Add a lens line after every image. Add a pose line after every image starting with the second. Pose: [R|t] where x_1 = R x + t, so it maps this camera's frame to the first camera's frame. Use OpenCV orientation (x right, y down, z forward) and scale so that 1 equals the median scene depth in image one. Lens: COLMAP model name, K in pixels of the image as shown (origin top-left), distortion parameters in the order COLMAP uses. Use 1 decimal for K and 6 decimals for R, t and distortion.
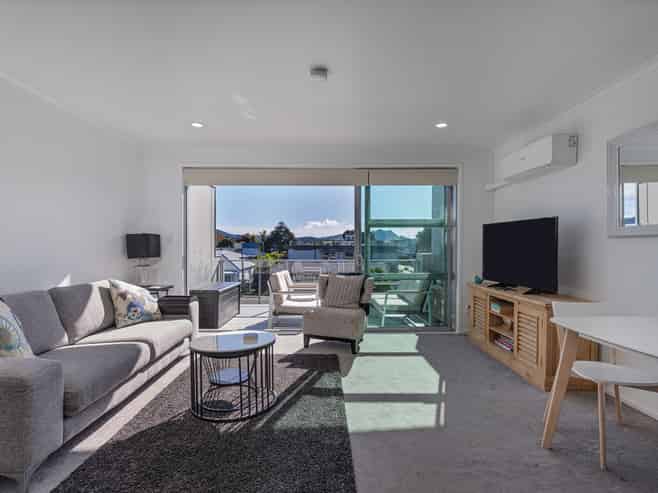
lens RADIAL K [[334.2, 0, 316.5], [0, 334.2, 248.3], [0, 0, 1]] dist [-0.000961, 0.000675]
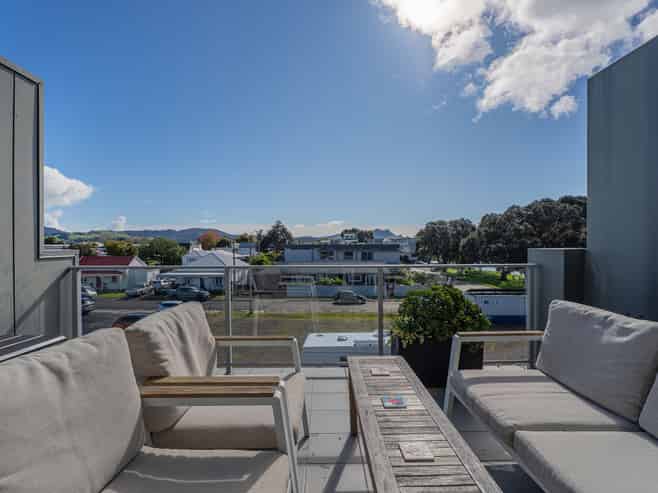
lens RADIAL K [[334.2, 0, 329.9], [0, 334.2, 245.2], [0, 0, 1]] dist [-0.000961, 0.000675]
pose [[0.998956, -0.007134, 0.045131, 0.038222], [0.007459, 0.999948, -0.007024, 0.002405], [-0.045078, 0.007353, 0.998956, 1.109300]]
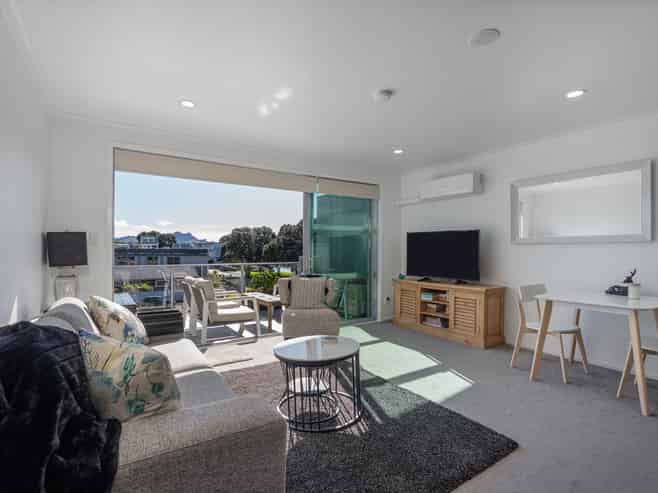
lens RADIAL K [[334.2, 0, 314.6], [0, 334.2, 249.3], [0, 0, 1]] dist [-0.000961, 0.000675]
pose [[0.839712, 0.001683, 0.543029, -0.465094], [0.002234, 0.999976, -0.006553, -0.000110], [-0.543027, 0.006716, 0.839688, 0.112924]]
